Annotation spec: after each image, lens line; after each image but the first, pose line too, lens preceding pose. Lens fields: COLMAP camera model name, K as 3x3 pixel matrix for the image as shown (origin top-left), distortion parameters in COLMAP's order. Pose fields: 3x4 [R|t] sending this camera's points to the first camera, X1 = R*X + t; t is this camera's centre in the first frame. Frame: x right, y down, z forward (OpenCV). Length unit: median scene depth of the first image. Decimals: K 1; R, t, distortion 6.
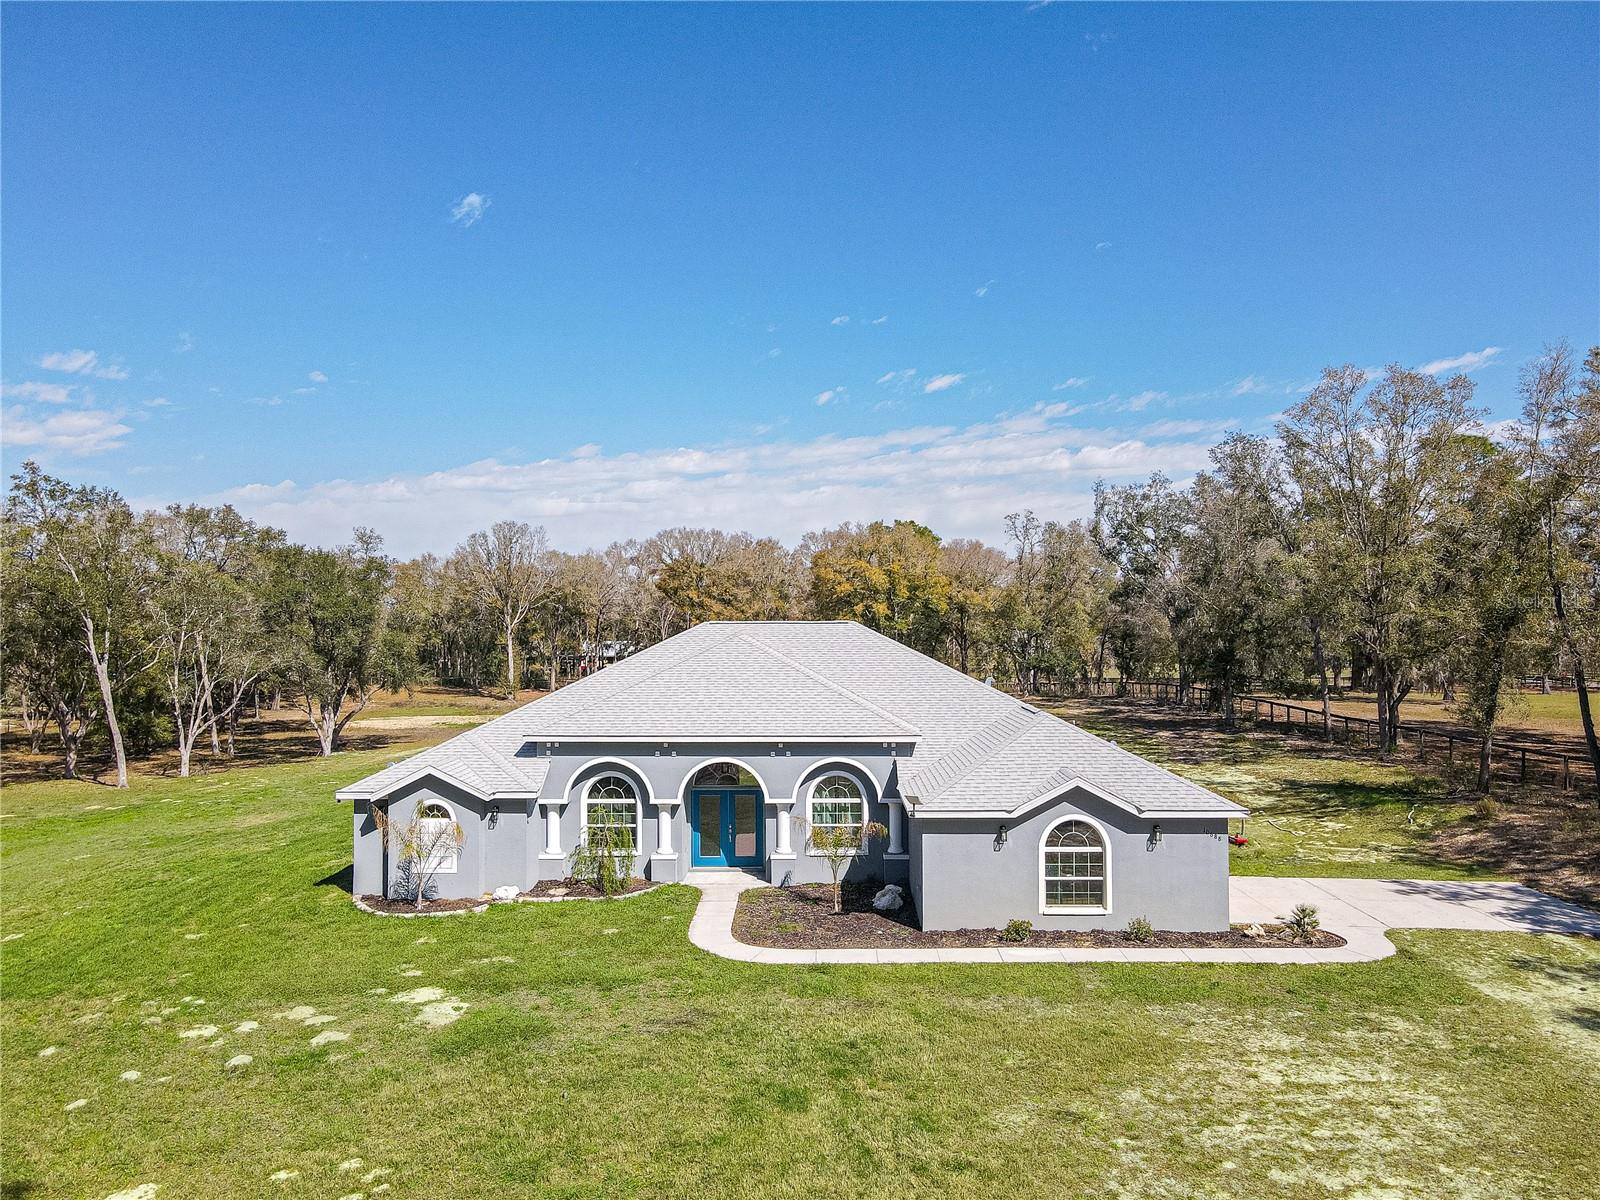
lens RADIAL K [[1174.4, 0, 807.7], [0, 1174.4, 603.5], [0, 0, 1]] dist [0.008113, 0.002071]
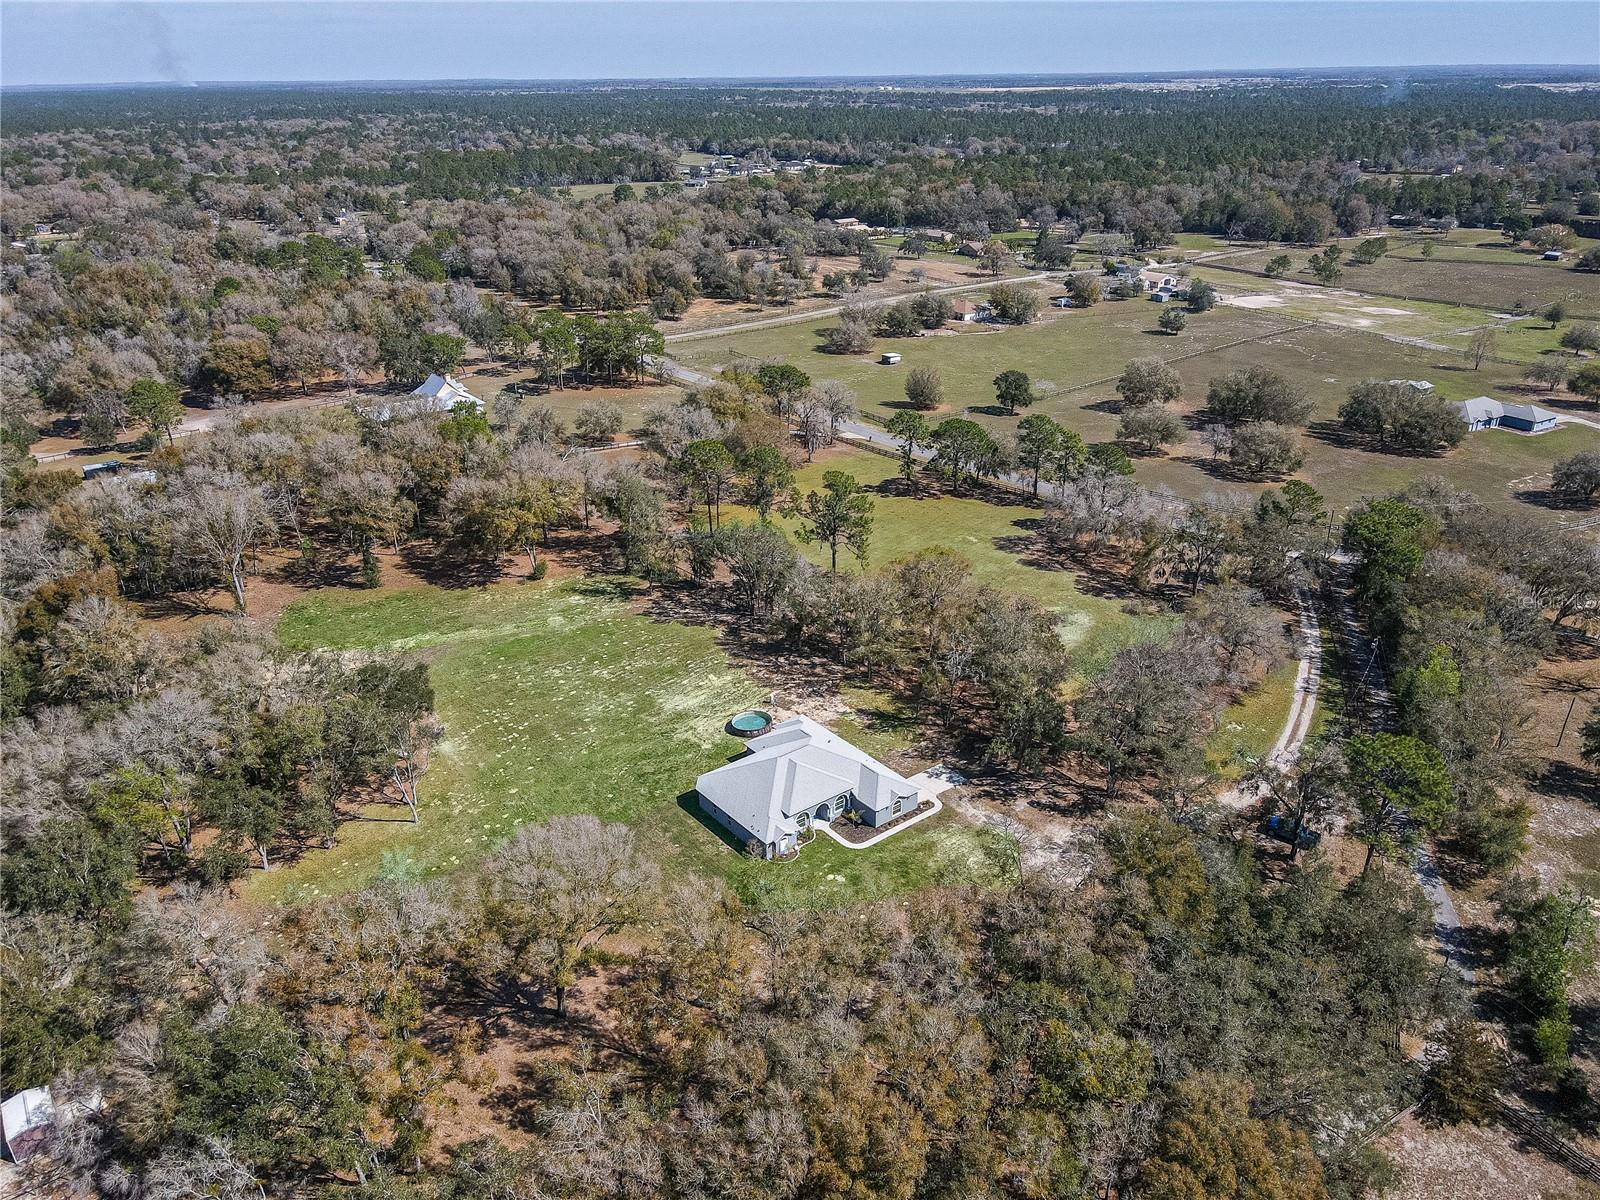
lens RADIAL K [[1174.4, 0, 807.7], [0, 1174.4, 603.5], [0, 0, 1]] dist [0.008113, 0.002071]
pose [[0.777095, -0.262611, 0.571978, -3.098306], [-0.002680, 0.907402, 0.420254, -3.058357], [-0.629378, -0.328110, 0.704434, -2.368030]]
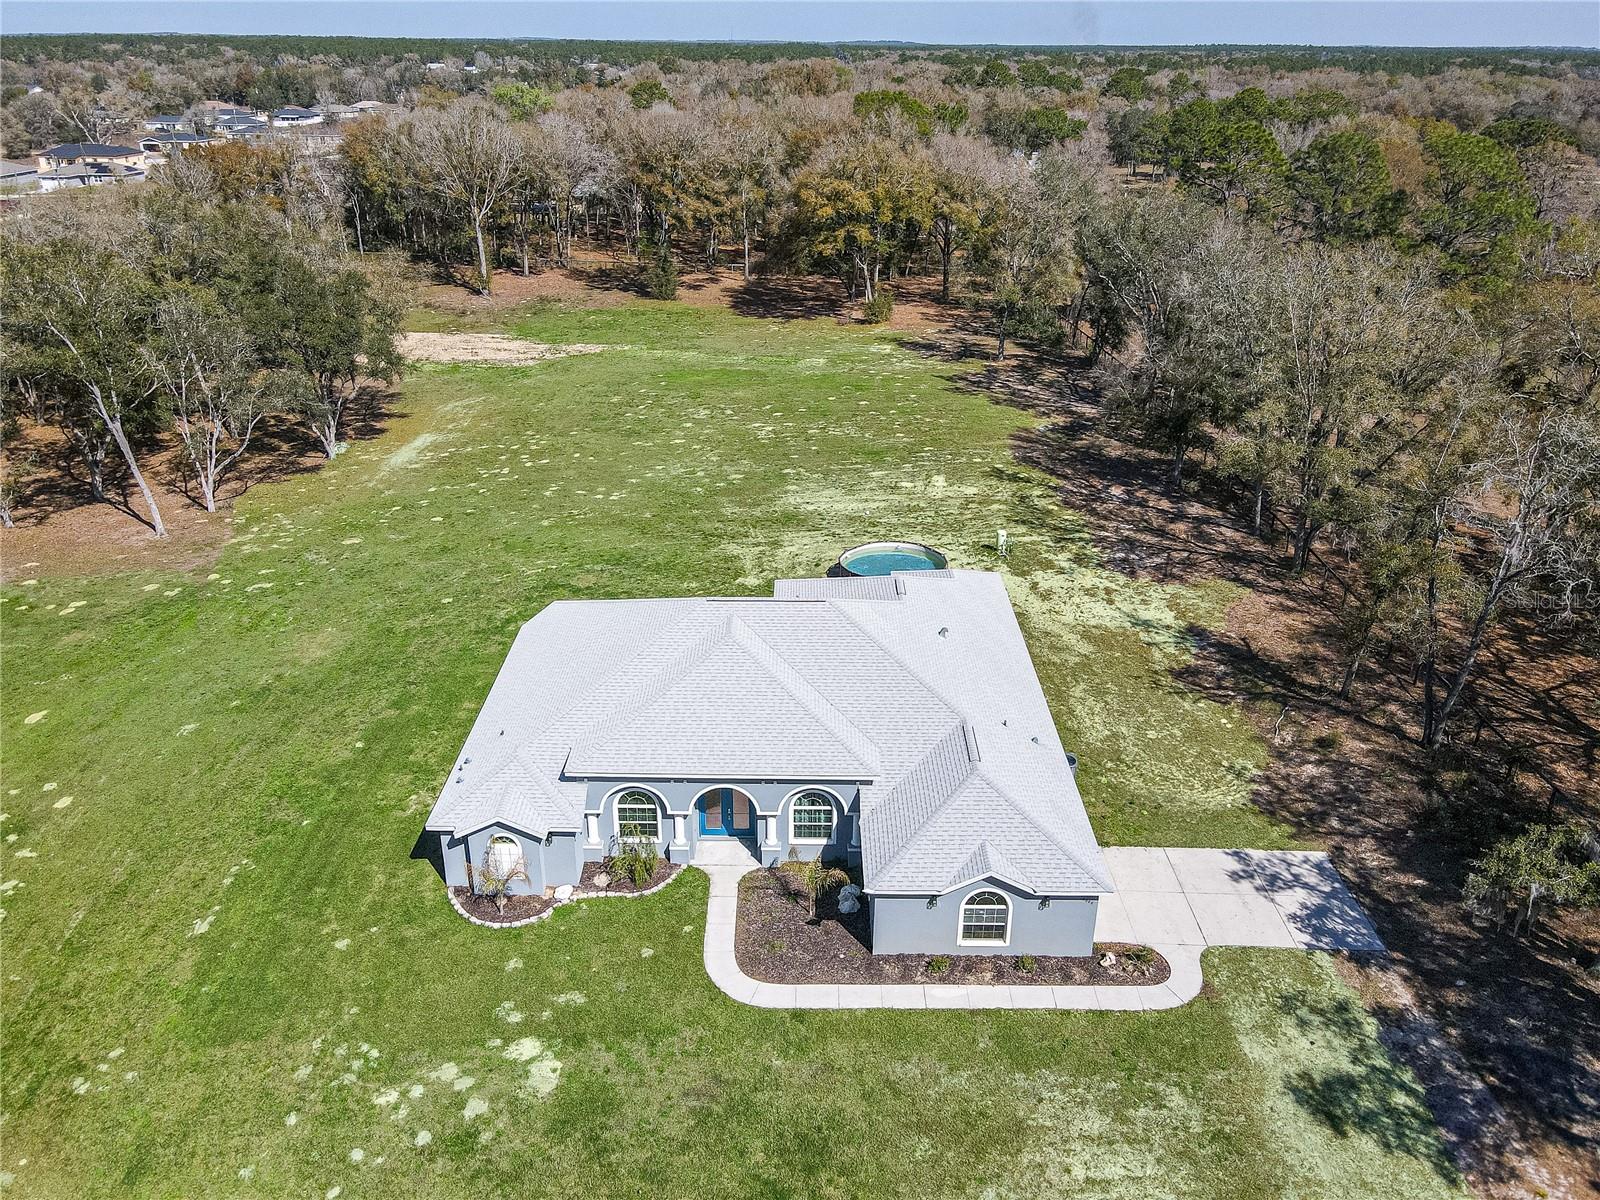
lens RADIAL K [[1200.9, 0, 811.3], [0, 1200.9, 576.7], [0, 0, 1]] dist [0.002623, 0.011965]
pose [[0.999675, 0.008407, 0.024086, -0.013311], [-0.017740, 0.907598, 0.419464, -0.759573], [-0.018334, -0.419755, 0.907452, -0.106917]]
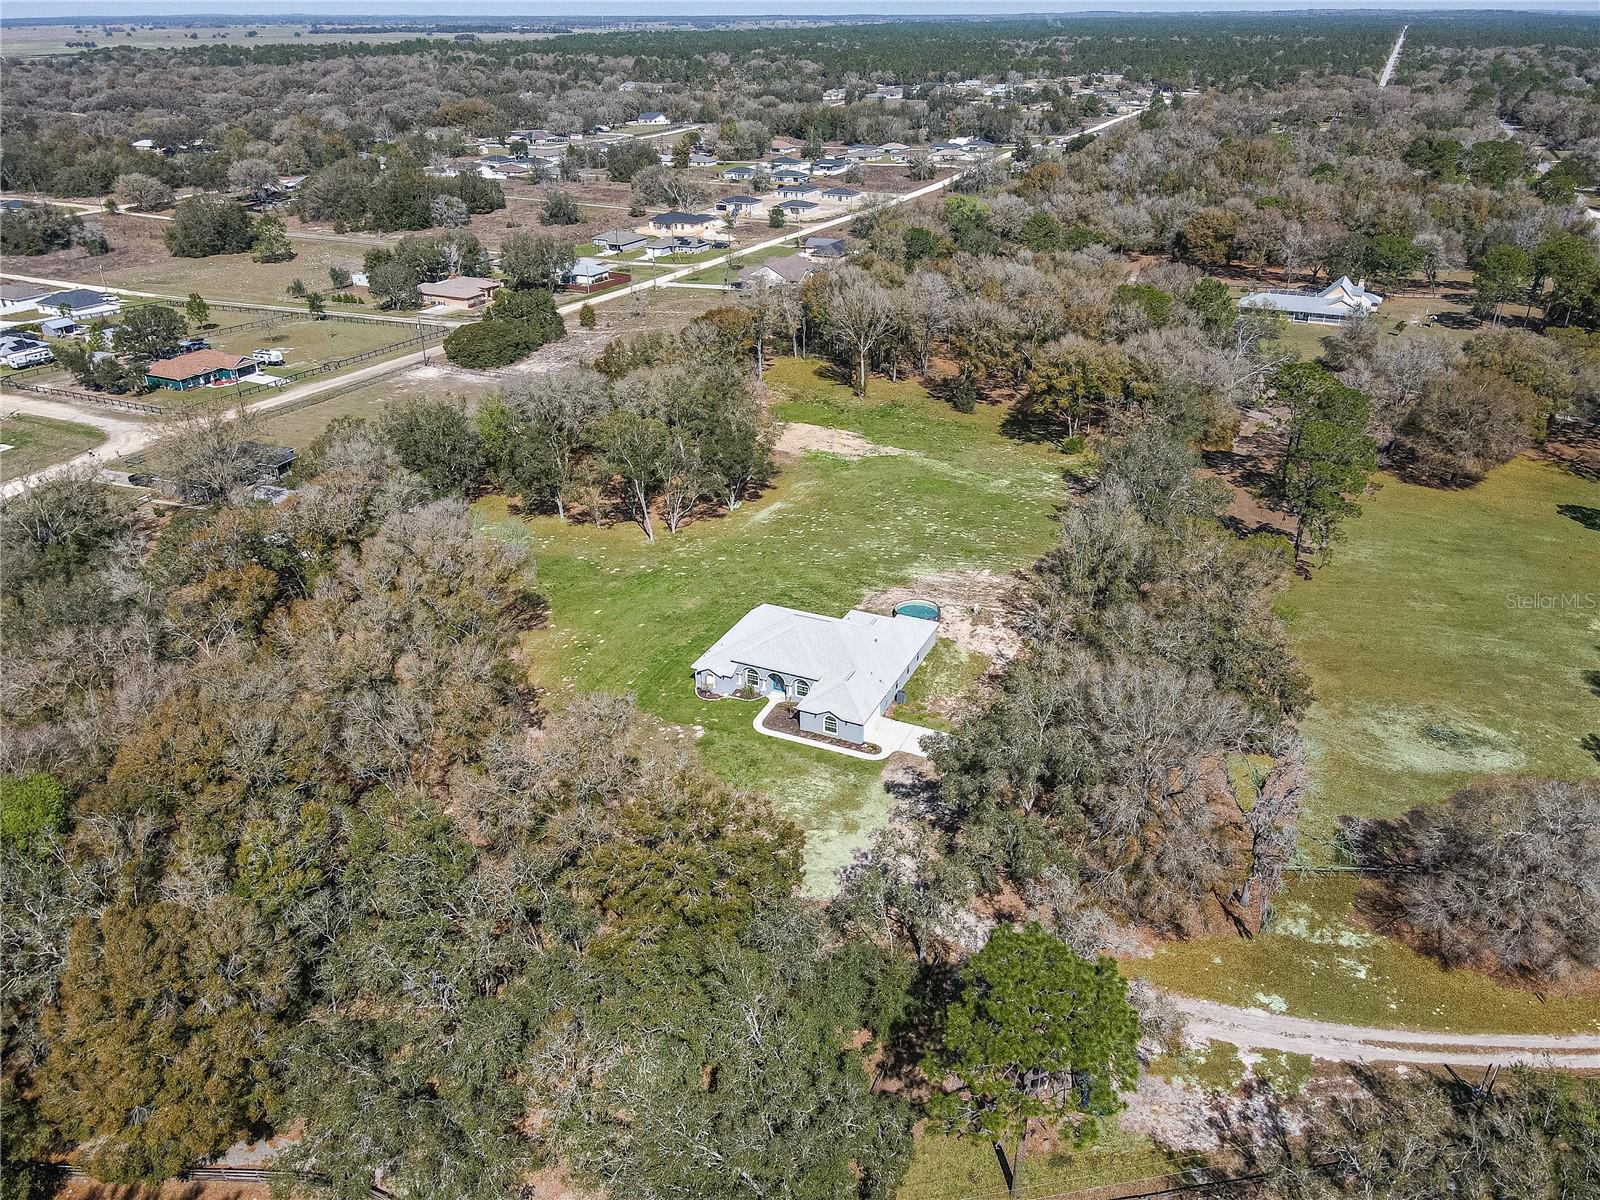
lens RADIAL K [[1174.4, 0, 807.7], [0, 1174.4, 603.5], [0, 0, 1]] dist [0.008113, 0.002071]
pose [[0.916957, 0.182500, -0.354800, 1.763448], [0.004020, 0.884986, 0.465601, -2.432622], [0.398965, -0.428362, 0.810760, -2.656413]]
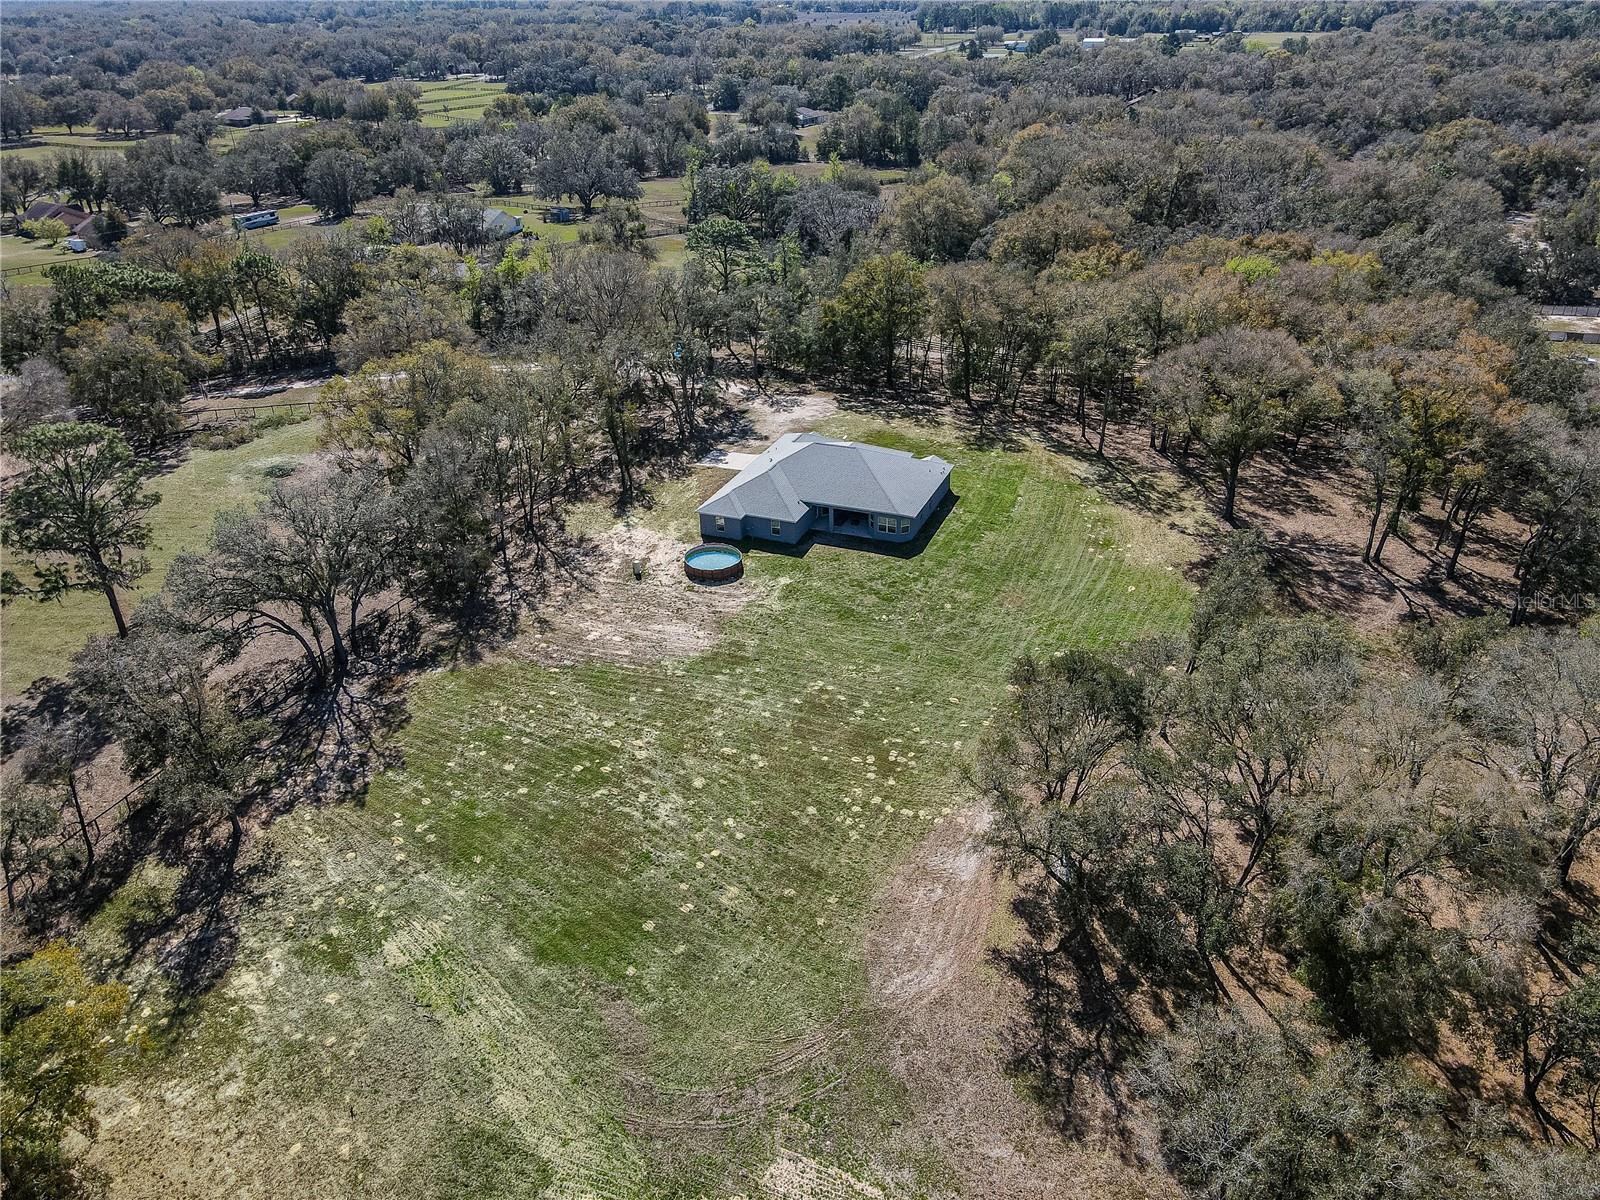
lens RADIAL K [[1174.4, 0, 807.7], [0, 1174.4, 603.5], [0, 0, 1]] dist [0.008113, 0.002071]
pose [[-0.933157, -0.157291, 0.323230, -1.636507], [0.012995, 0.883839, 0.467611, -1.704106], [-0.359234, 0.440554, -0.822717, 5.925622]]
